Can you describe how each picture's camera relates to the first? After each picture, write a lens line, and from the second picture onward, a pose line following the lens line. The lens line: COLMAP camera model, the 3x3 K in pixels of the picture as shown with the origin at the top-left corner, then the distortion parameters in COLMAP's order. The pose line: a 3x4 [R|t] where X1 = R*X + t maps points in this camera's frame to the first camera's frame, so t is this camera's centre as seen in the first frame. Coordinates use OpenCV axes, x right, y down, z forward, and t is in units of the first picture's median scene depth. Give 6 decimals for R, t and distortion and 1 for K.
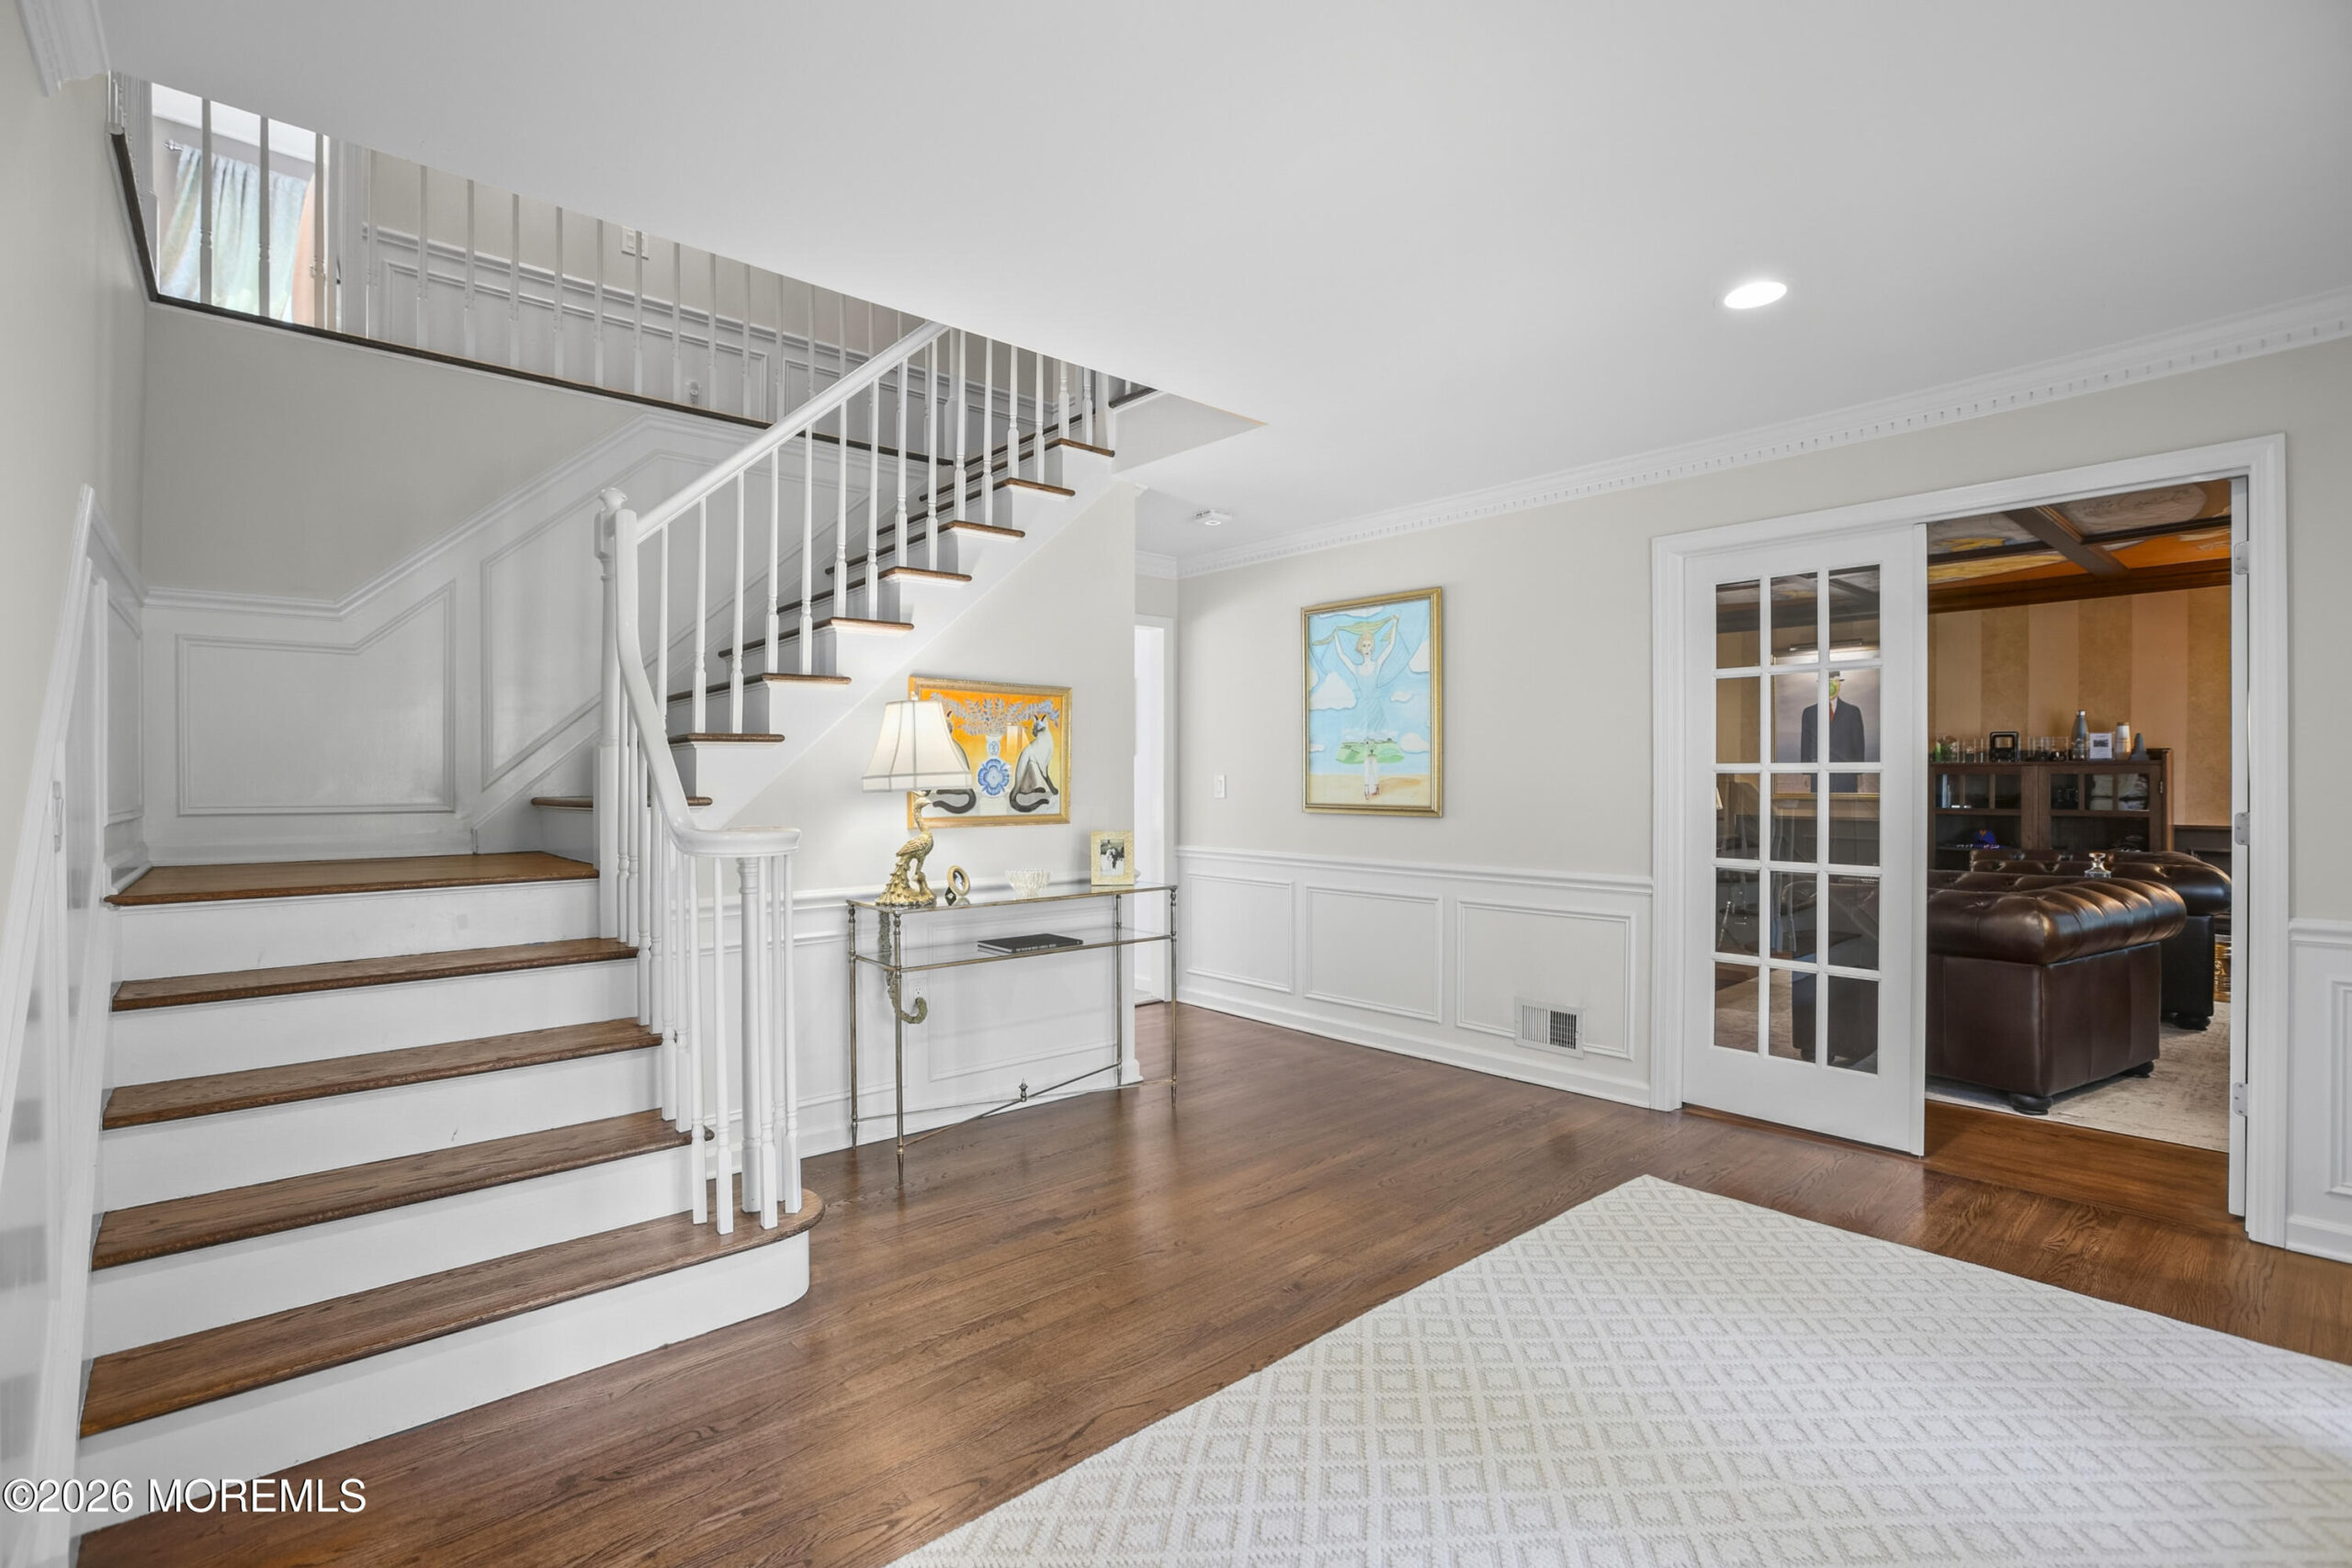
lens RADIAL K [[1088.5, 0, 1158.8], [0, 1088.5, 777.1], [0, 0, 1]] dist [-0.039089, 0.010605]
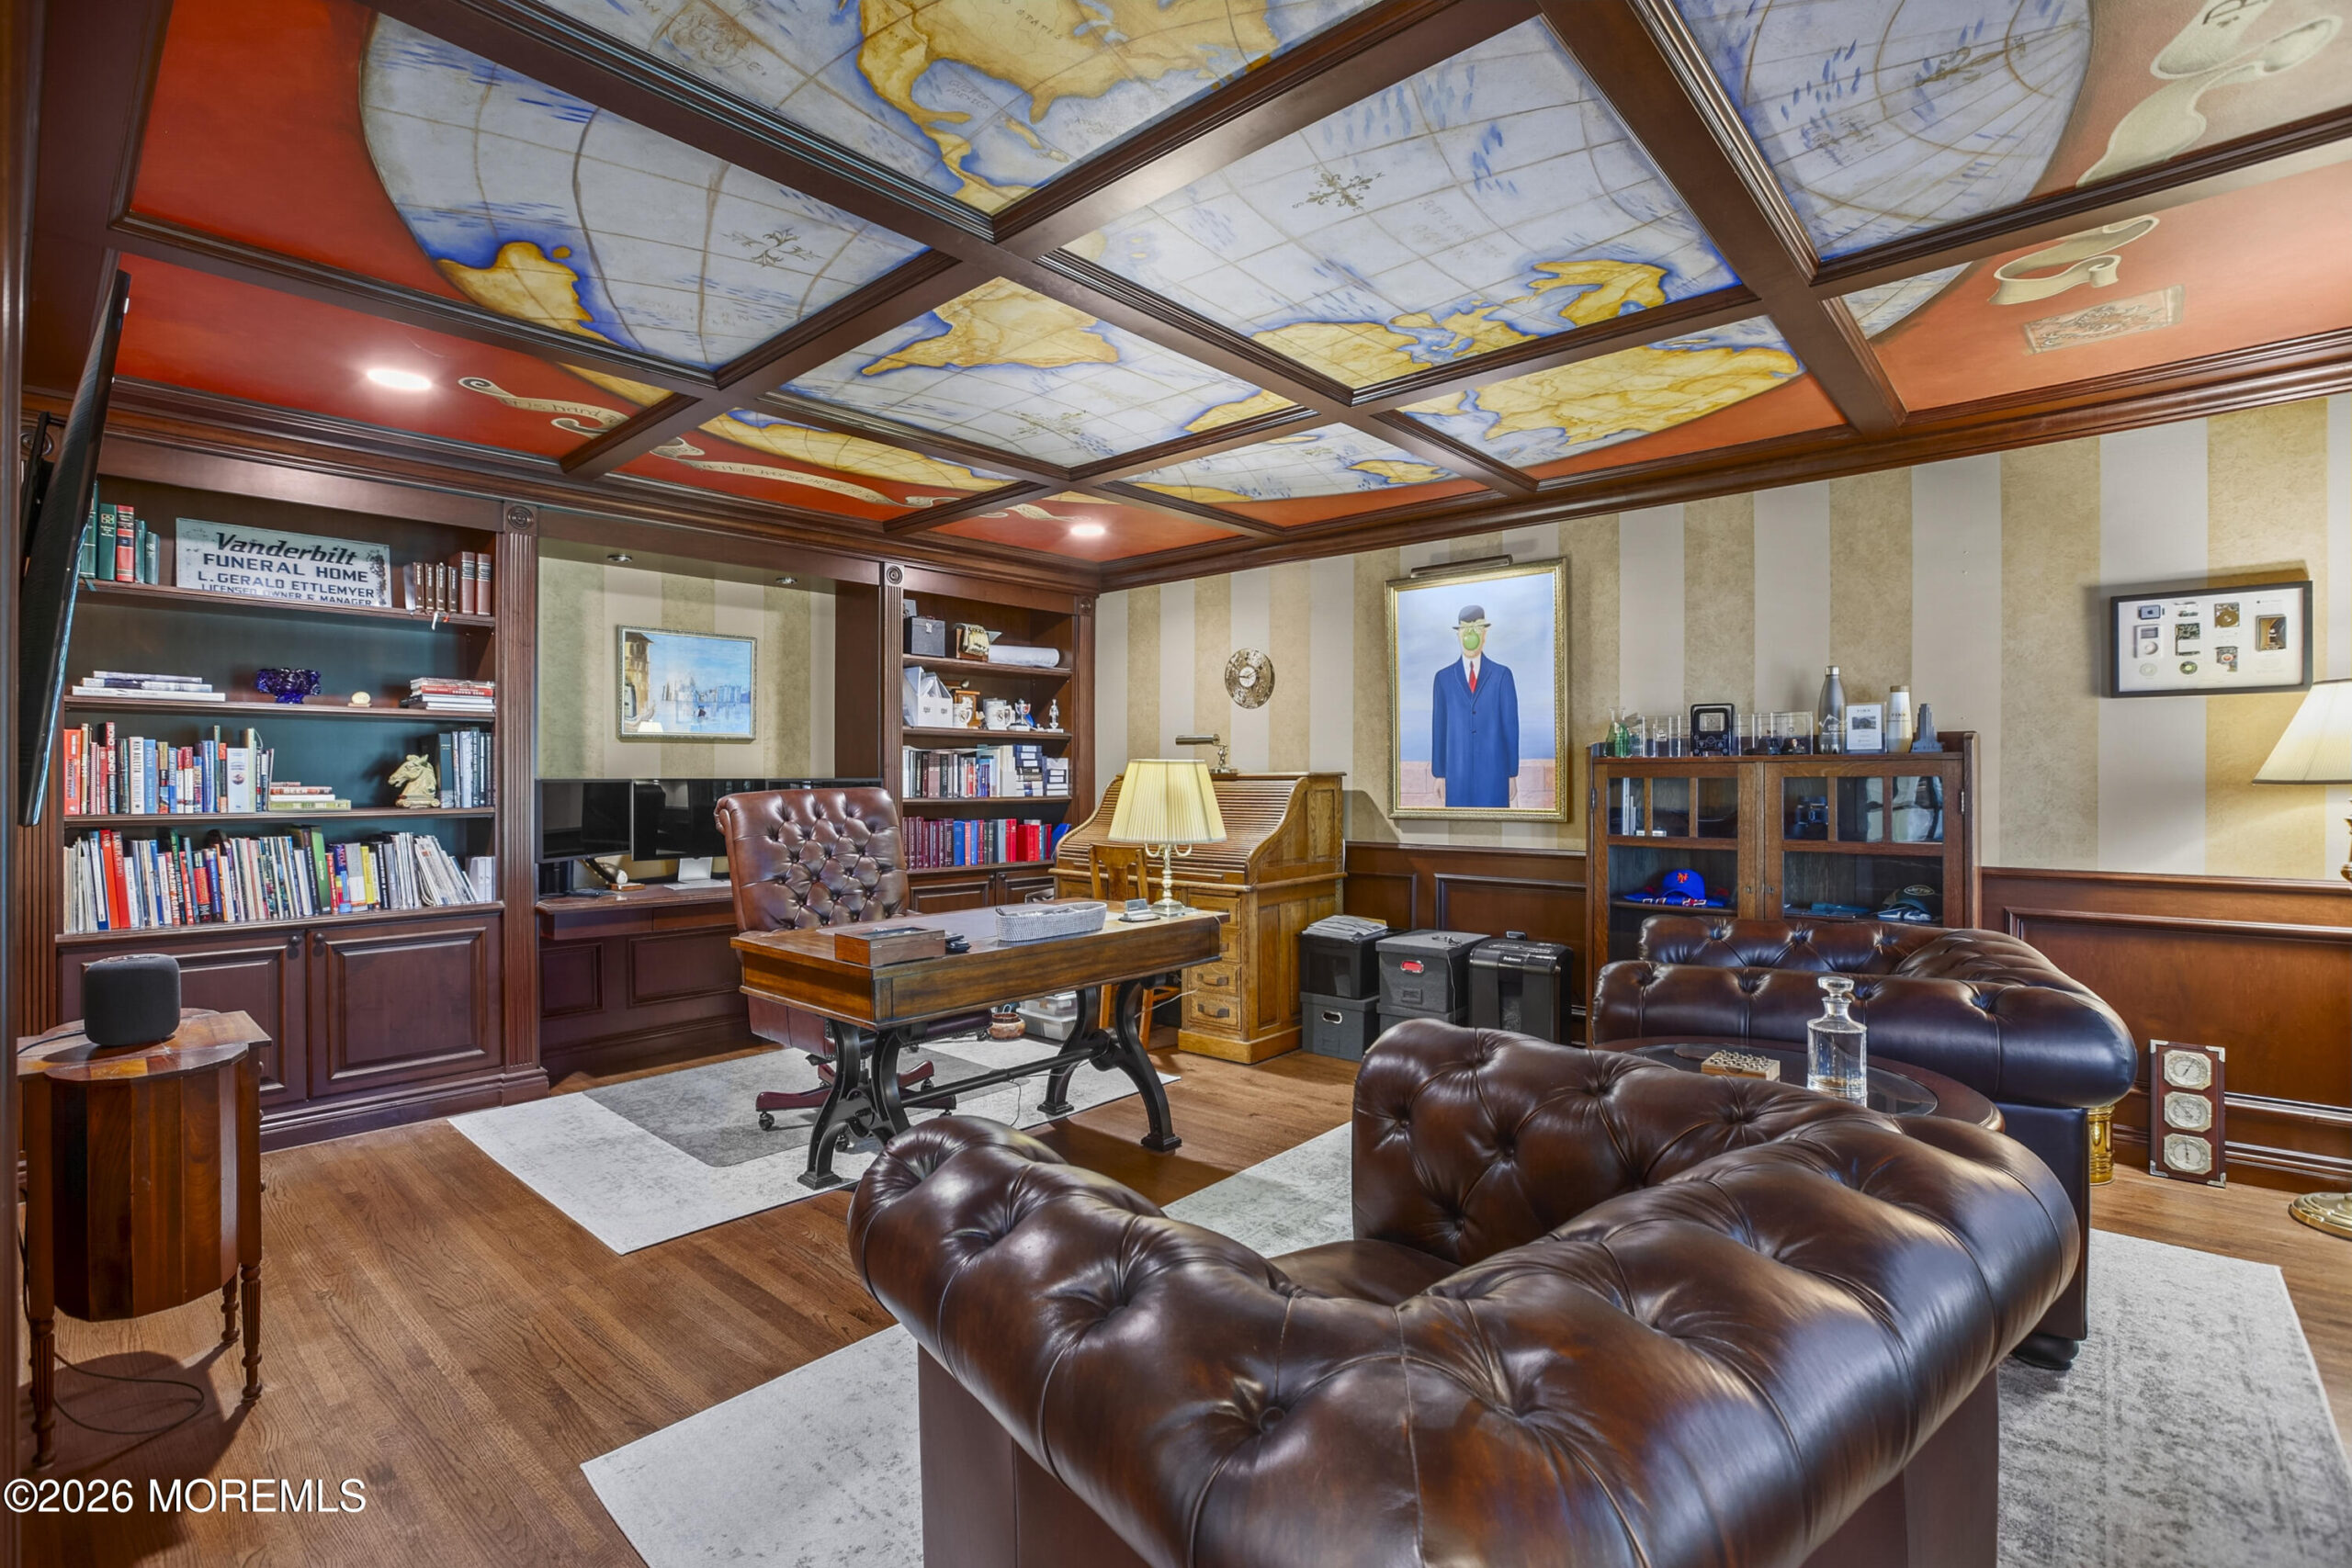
lens RADIAL K [[1088.5, 0, 1167.9], [0, 1088.5, 773.4], [0, 0, 1]] dist [-0.039089, 0.010605]
pose [[0.990736, 0.000910, 0.135802, 0.431142], [-0.000409, 0.999993, -0.003717, -0.002522], [-0.135805, 0.003627, 0.990729, 0.472374]]
